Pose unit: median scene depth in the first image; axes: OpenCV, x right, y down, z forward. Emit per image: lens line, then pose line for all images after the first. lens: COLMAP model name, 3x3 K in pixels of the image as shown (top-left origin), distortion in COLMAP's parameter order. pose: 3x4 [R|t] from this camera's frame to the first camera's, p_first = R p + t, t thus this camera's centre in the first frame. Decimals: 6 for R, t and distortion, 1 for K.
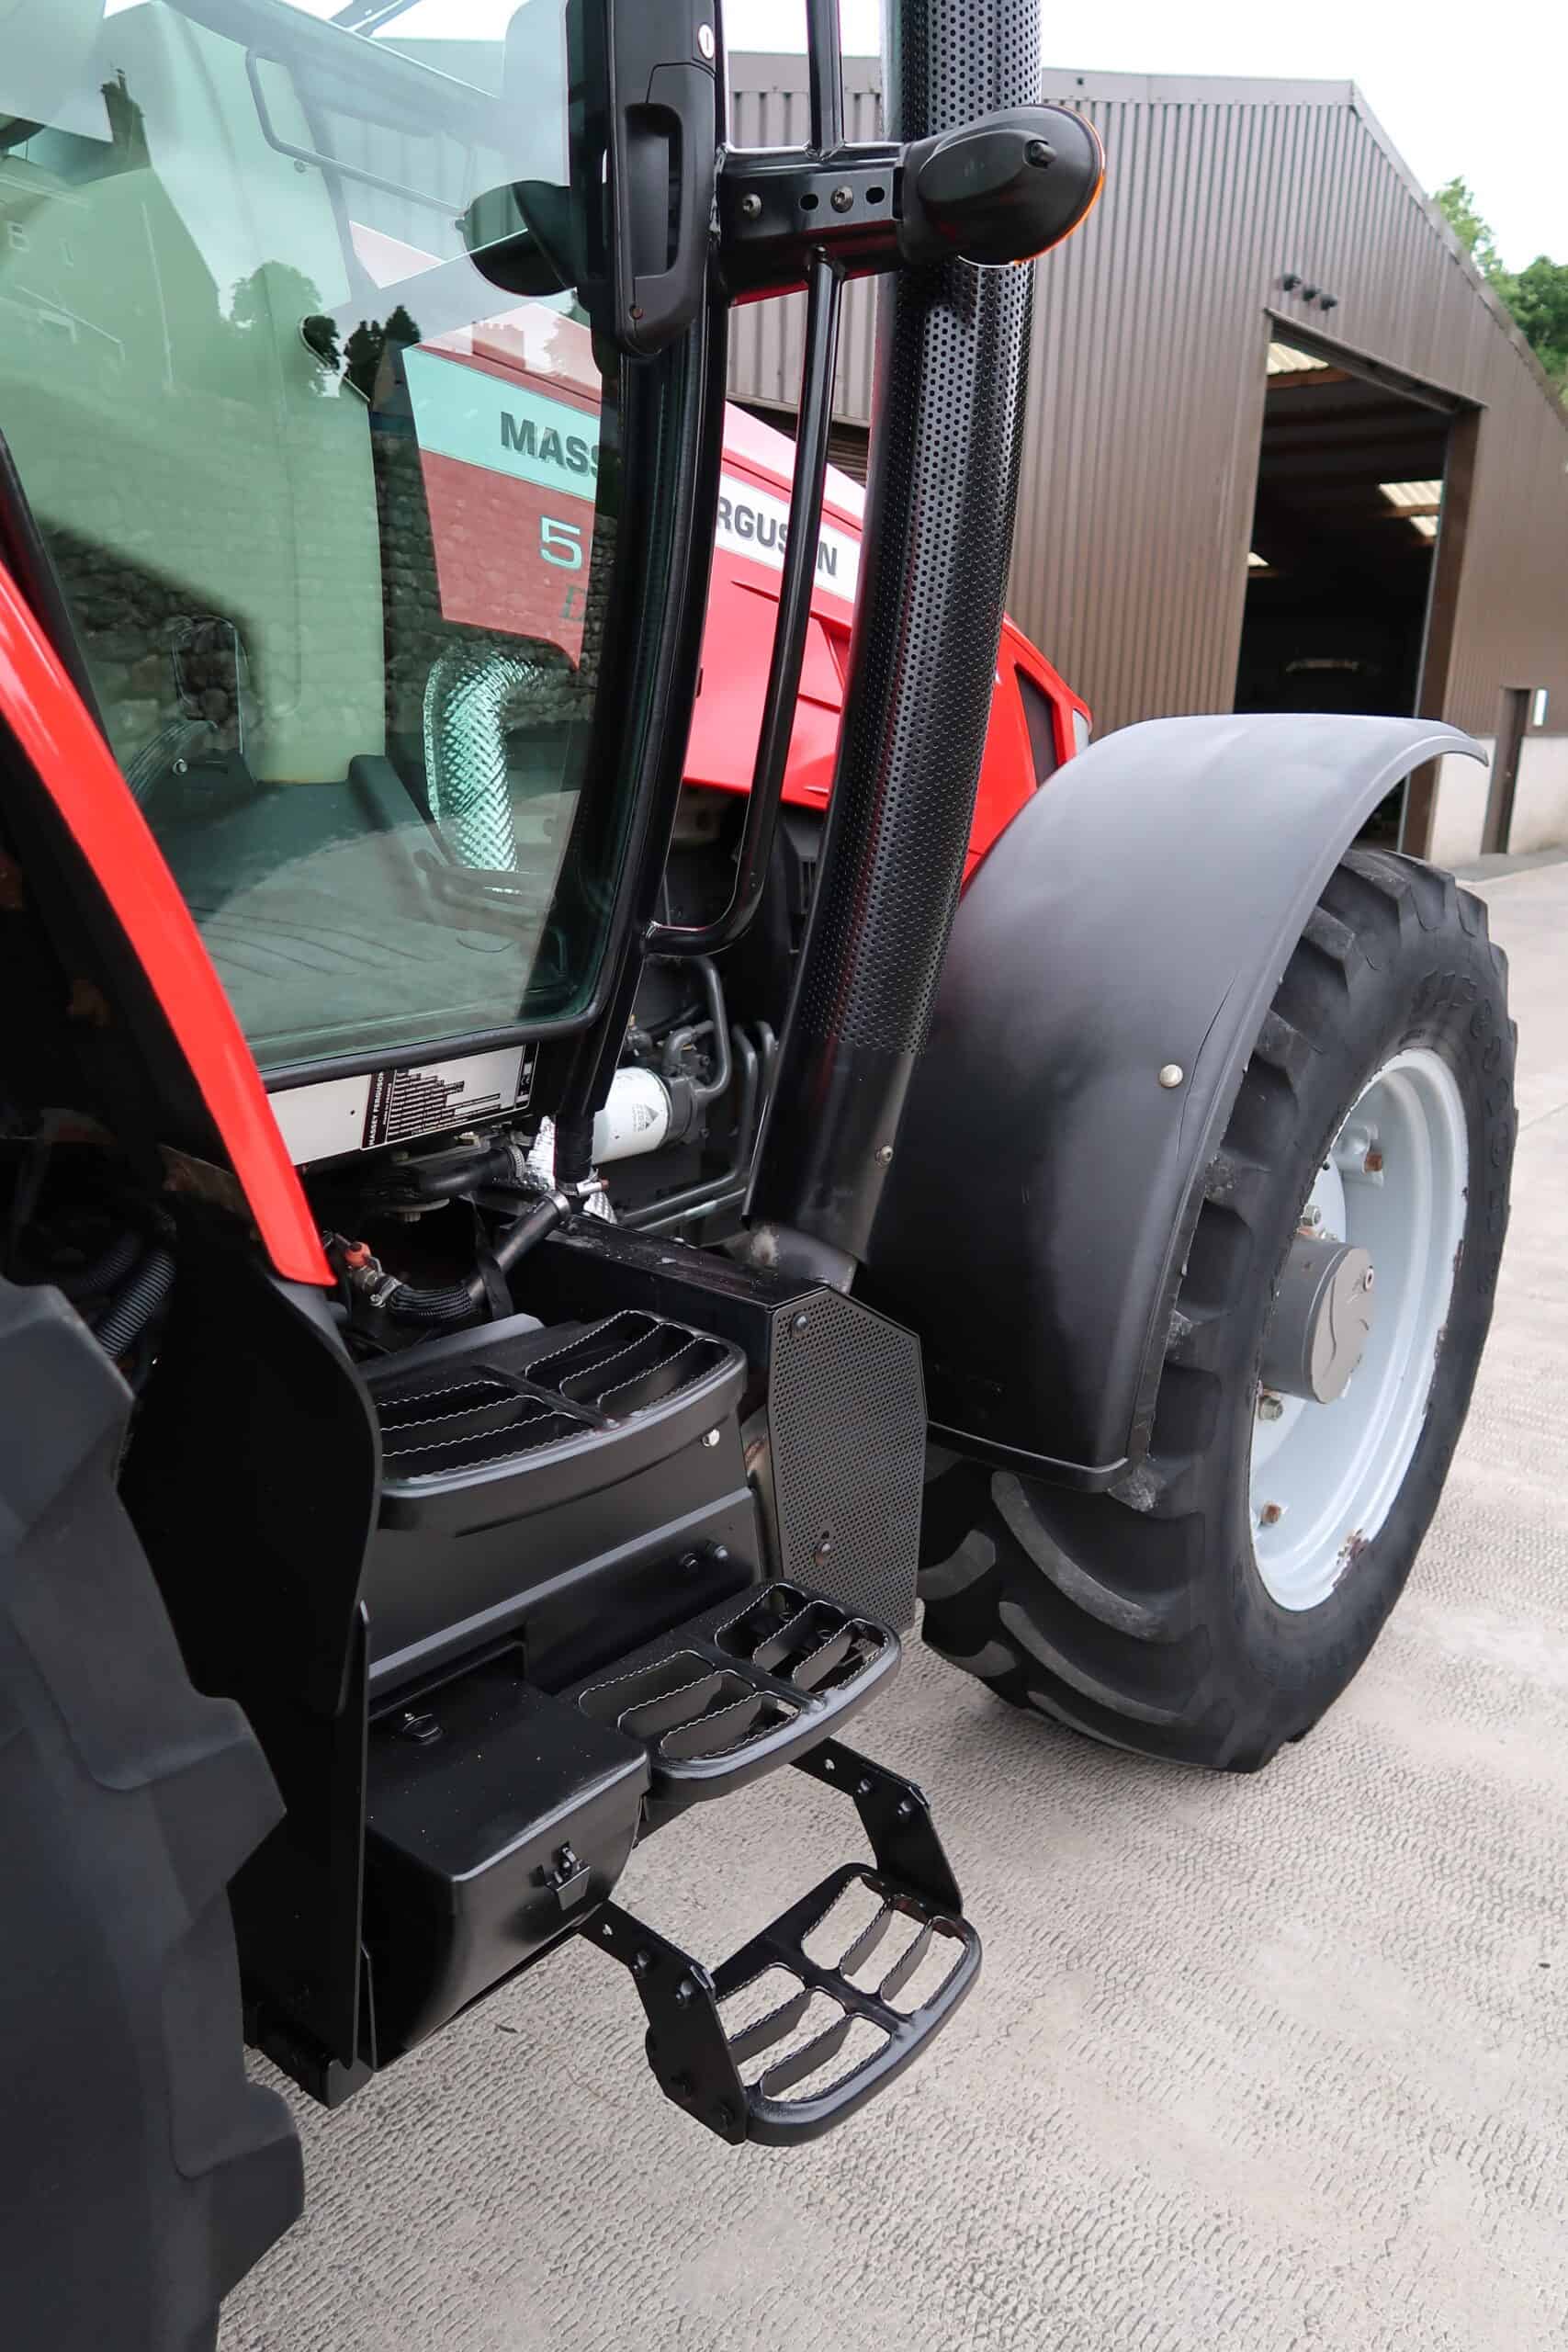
lens RADIAL K [[1610.6, 0, 767.4], [0, 1610.6, 1193.1], [0, 0, 1]] dist [-0.025322, 0.007858]
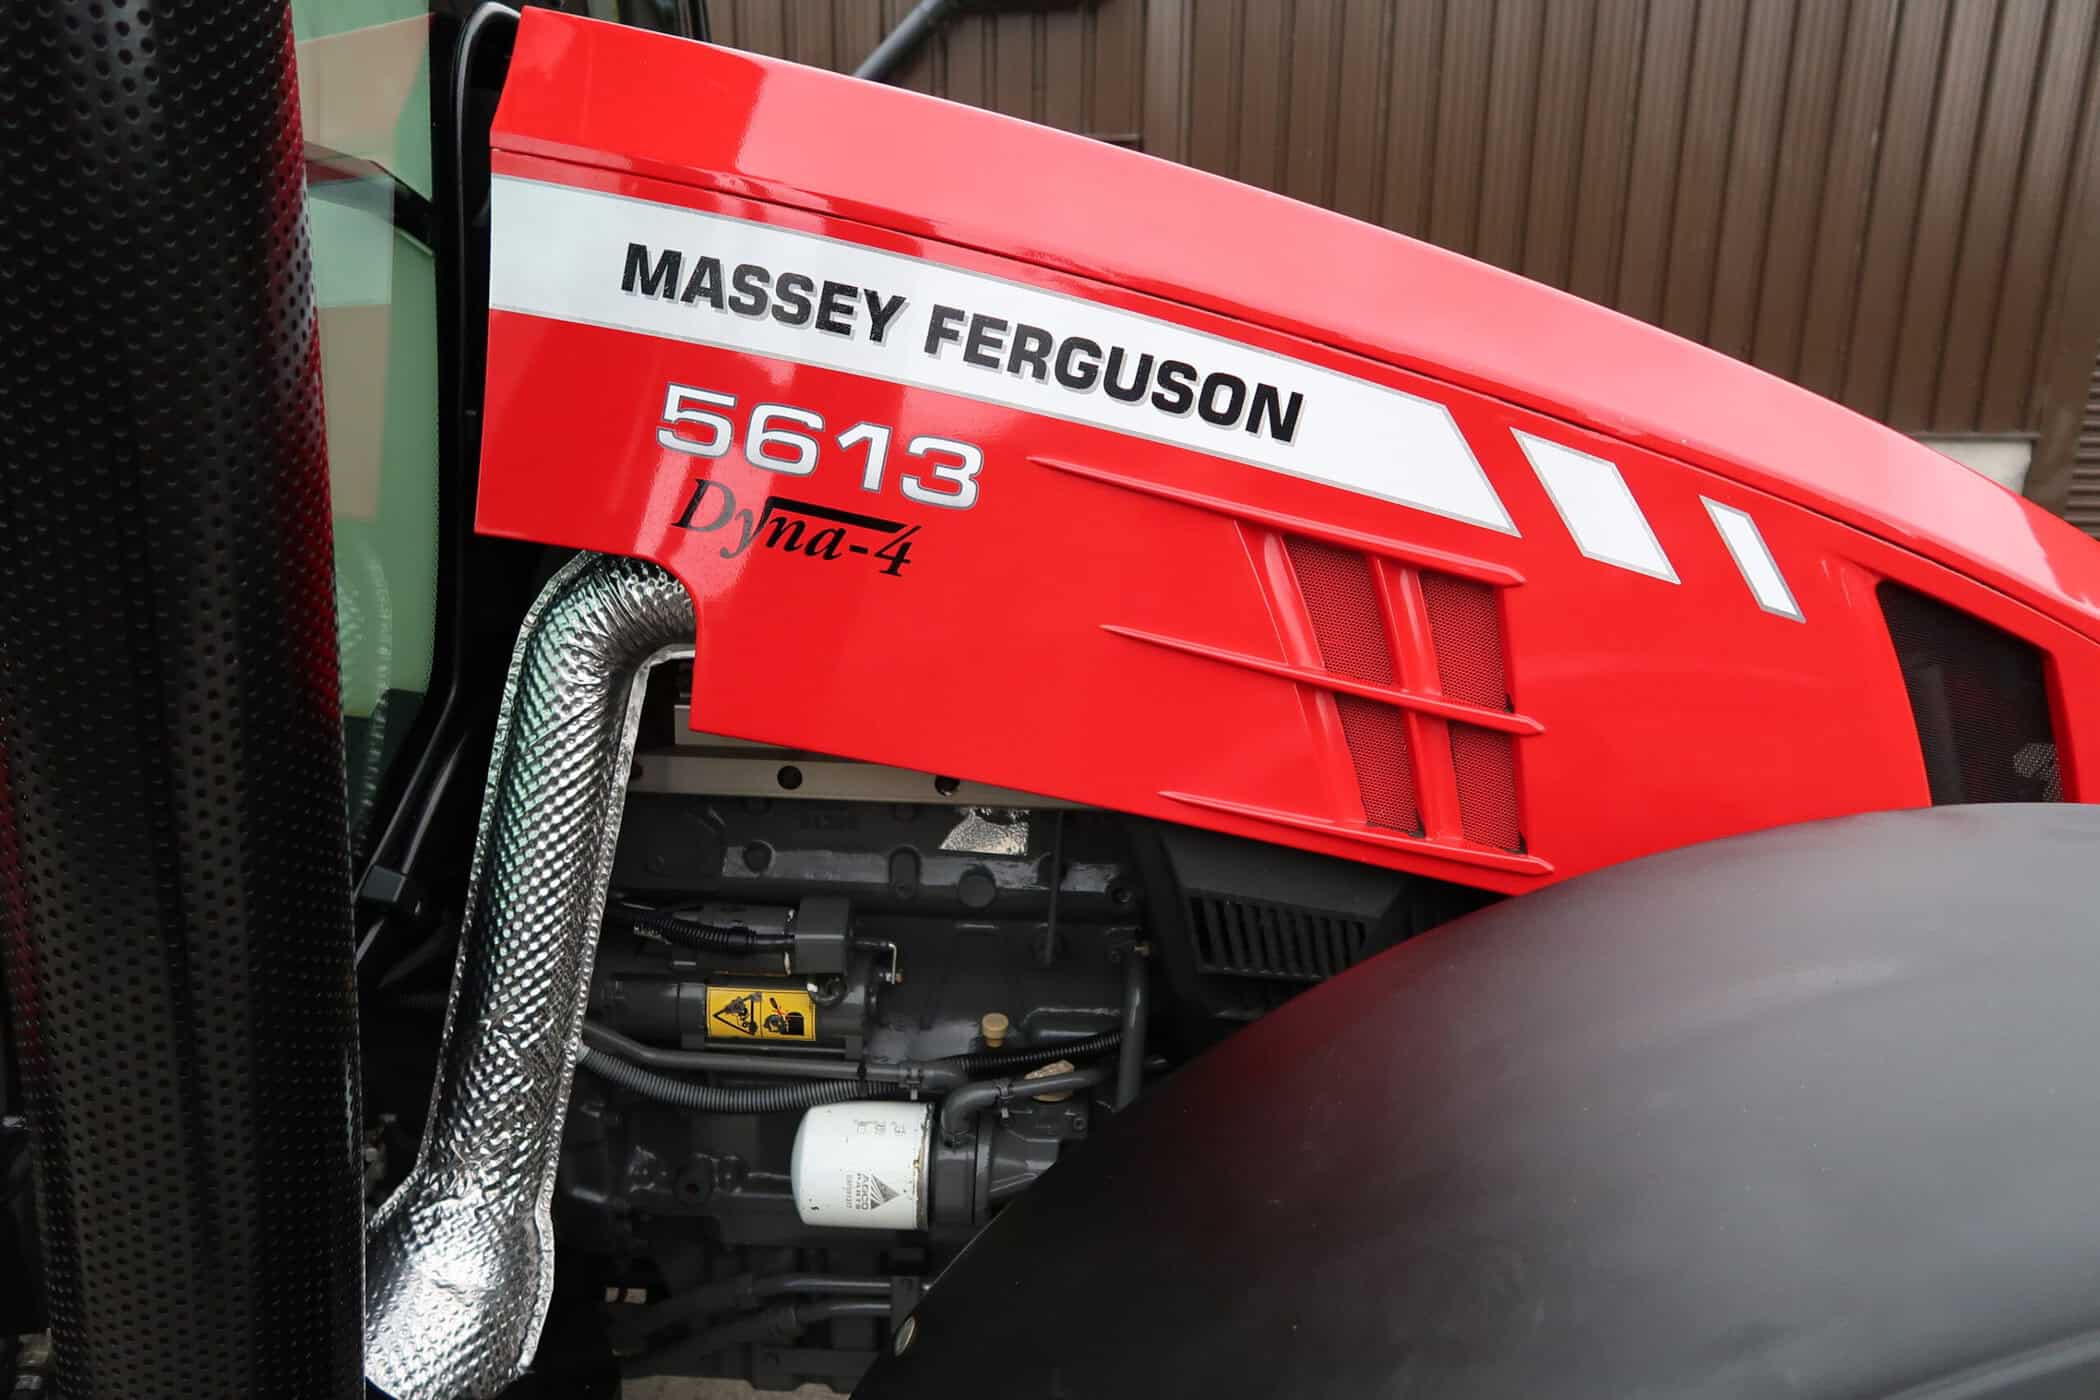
lens RADIAL K [[1438.1, 0, 1039.6], [0, 1438.1, 700.4], [0, 0, 1]] dist [-0.025322, 0.007858]
pose [[0.628766, 0.206060, -0.749795, 0.501921], [-0.228656, 0.970614, 0.074999, -0.407385], [0.743216, 0.124289, 0.657406, 0.794712]]
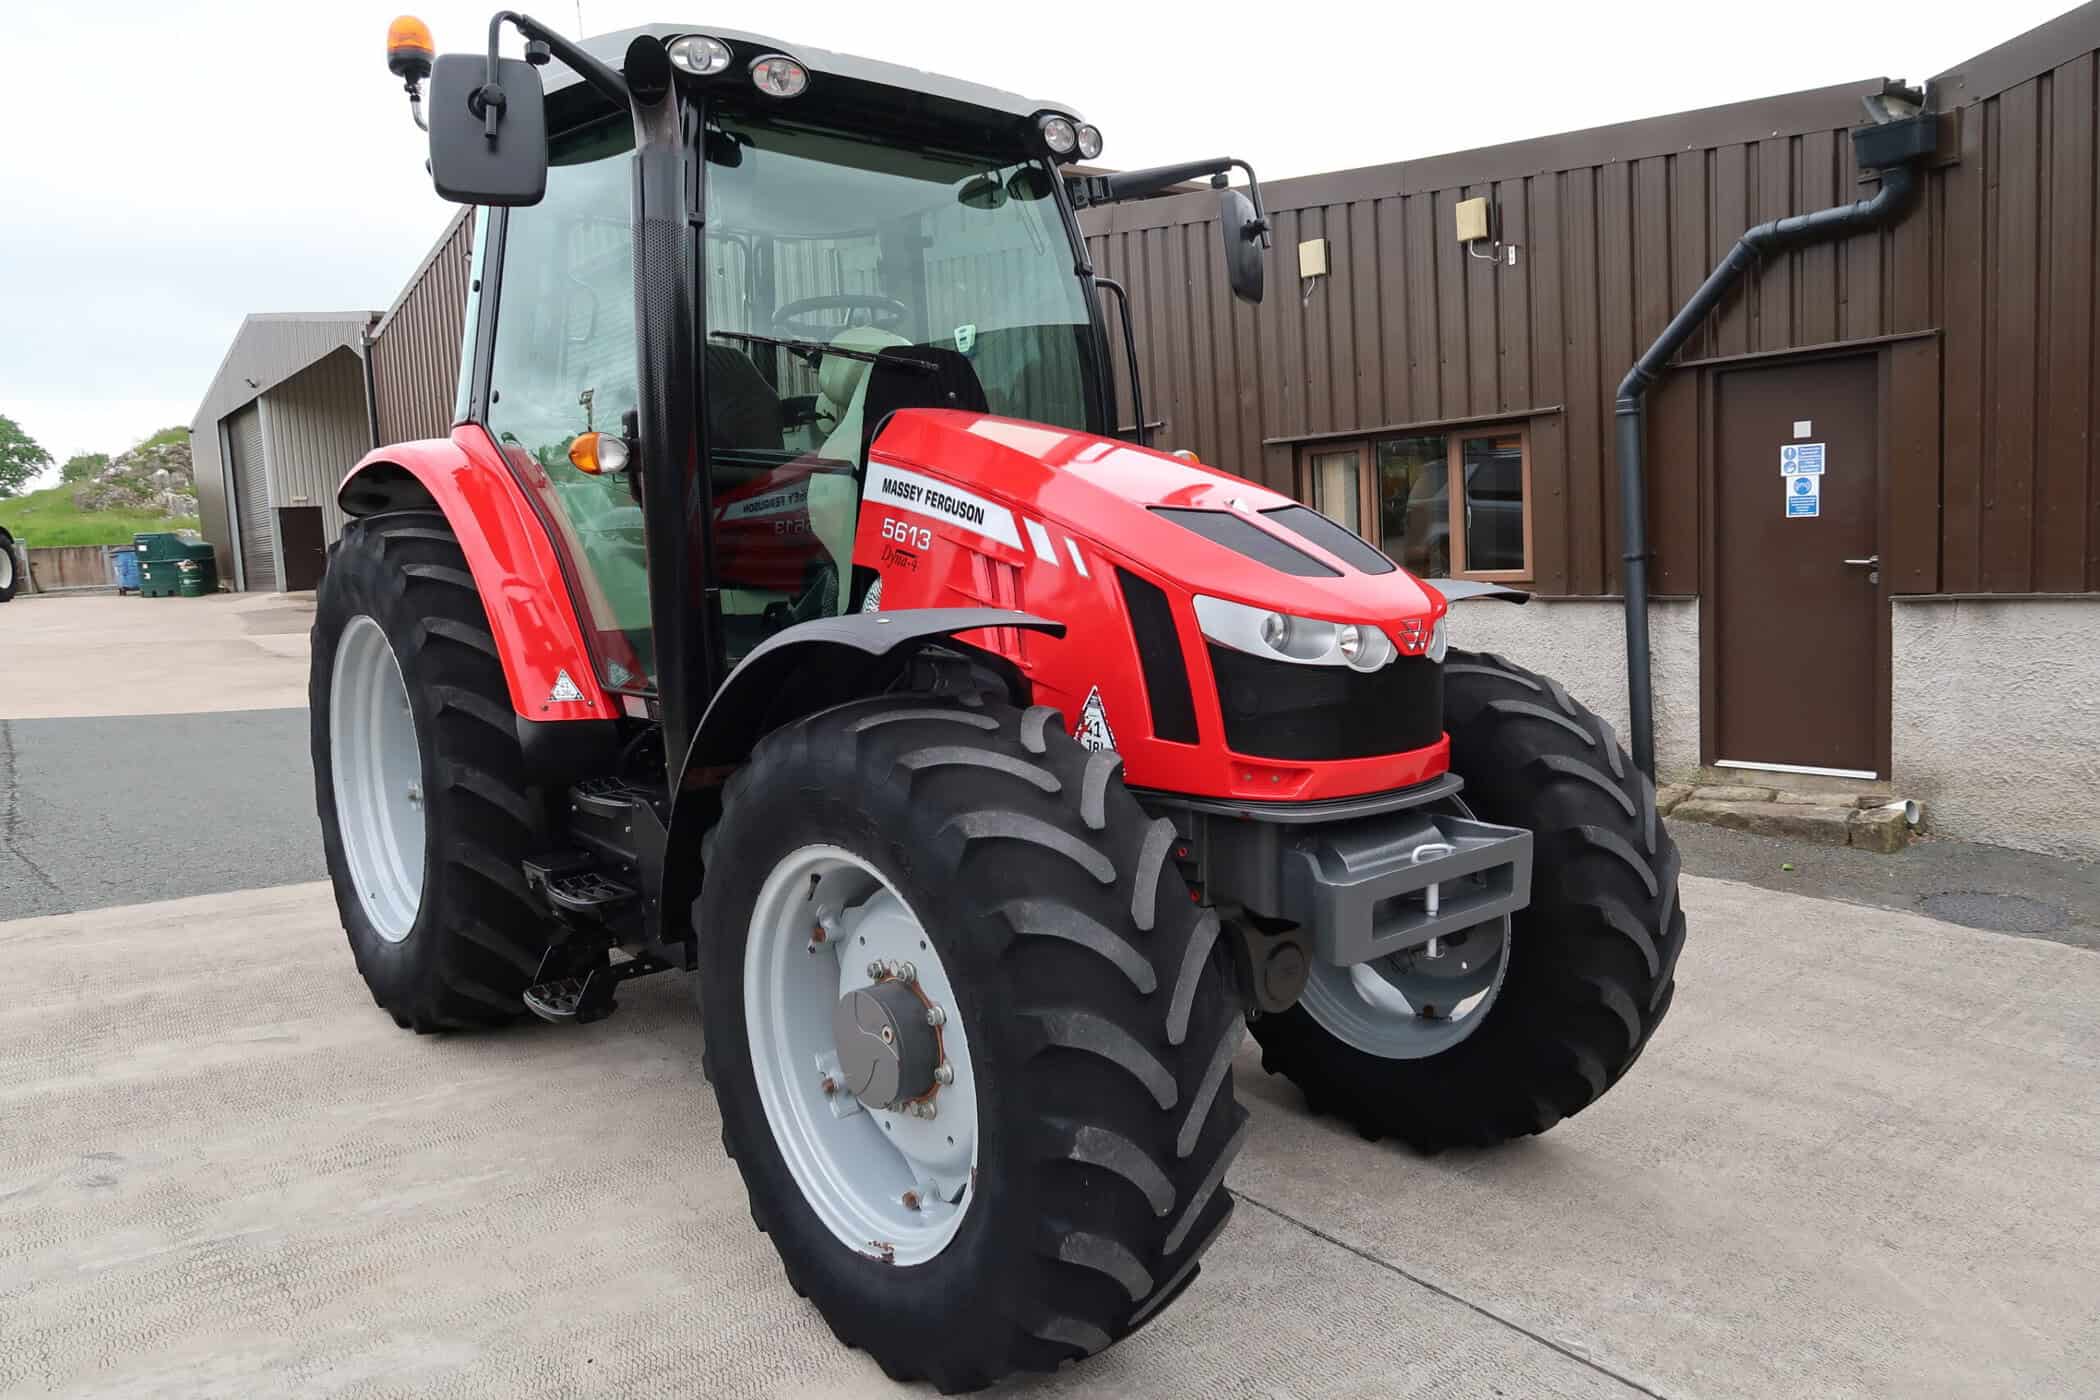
lens RADIAL K [[1438.1, 0, 1041.0], [0, 1438.1, 705.9], [0, 0, 1]] dist [-0.025322, 0.007858]
pose [[-0.189661, 0.103952, -0.976331, 2.097962], [-0.246753, 0.957419, 0.149872, -0.581293], [0.950338, 0.269338, -0.155934, 1.778142]]
